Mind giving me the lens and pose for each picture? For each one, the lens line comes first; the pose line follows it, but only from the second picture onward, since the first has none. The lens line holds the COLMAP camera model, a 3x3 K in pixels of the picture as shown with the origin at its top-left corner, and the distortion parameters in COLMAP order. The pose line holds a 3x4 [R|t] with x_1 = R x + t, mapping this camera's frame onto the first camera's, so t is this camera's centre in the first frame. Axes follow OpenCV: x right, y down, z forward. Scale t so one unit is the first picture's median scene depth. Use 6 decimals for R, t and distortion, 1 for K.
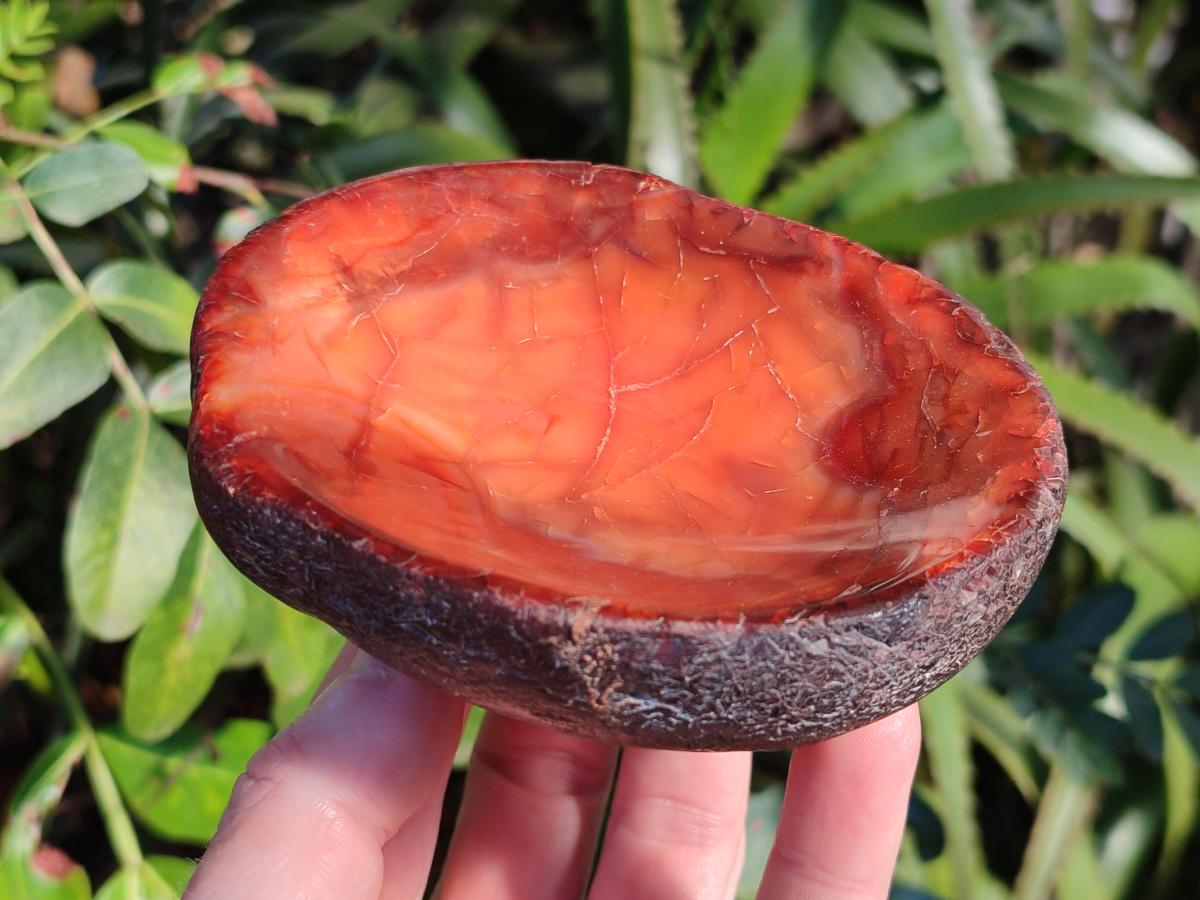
lens RADIAL K [[1856.0, 0, 592.4], [0, 1856.0, 449.6], [0, 0, 1]] dist [0.367780, -2.792254]
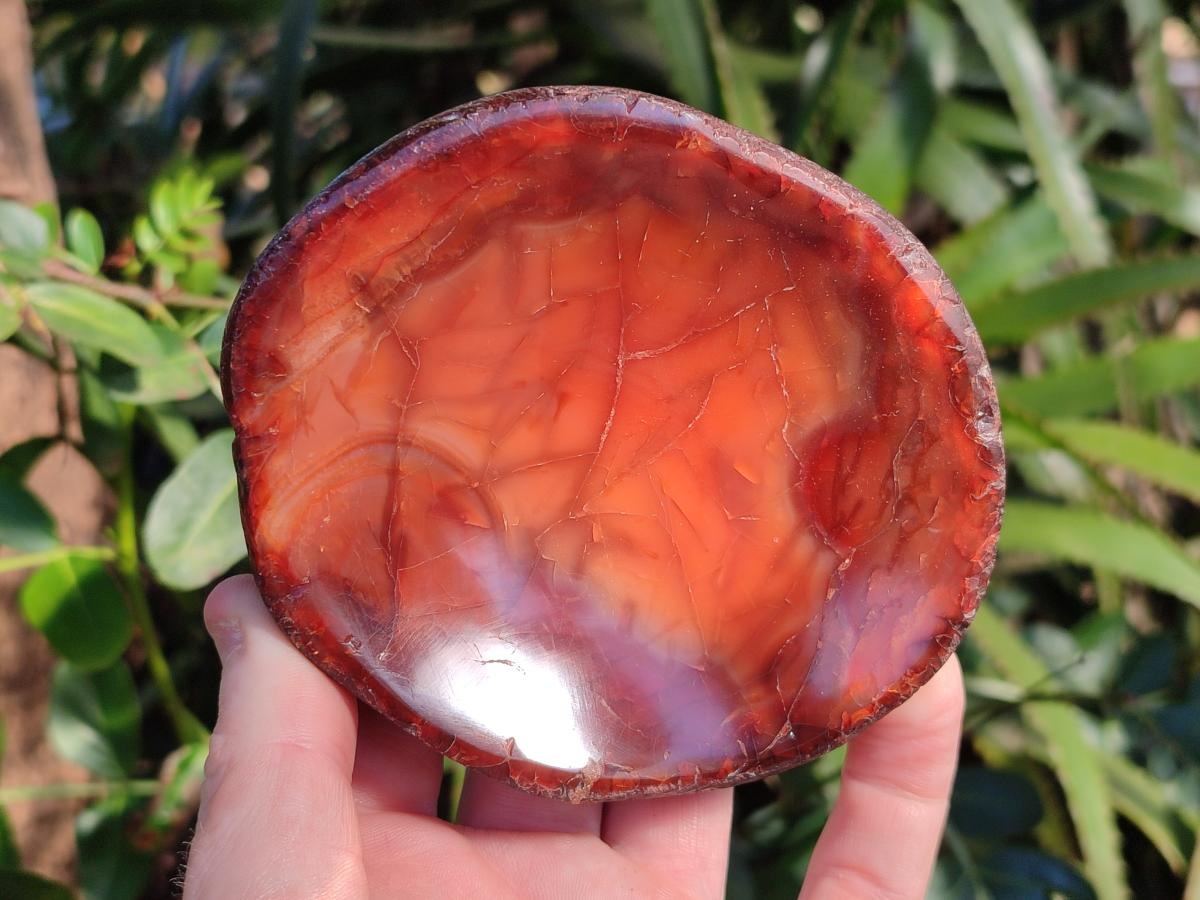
lens RADIAL K [[1856.0, 0, 592.4], [0, 1856.0, 449.6], [0, 0, 1]] dist [0.367780, -2.792254]
pose [[0.994567, 0.031906, 0.099087, -0.106862], [-0.103581, 0.397979, 0.911528, -0.962686], [-0.010352, -0.916839, 0.399122, 0.530764]]
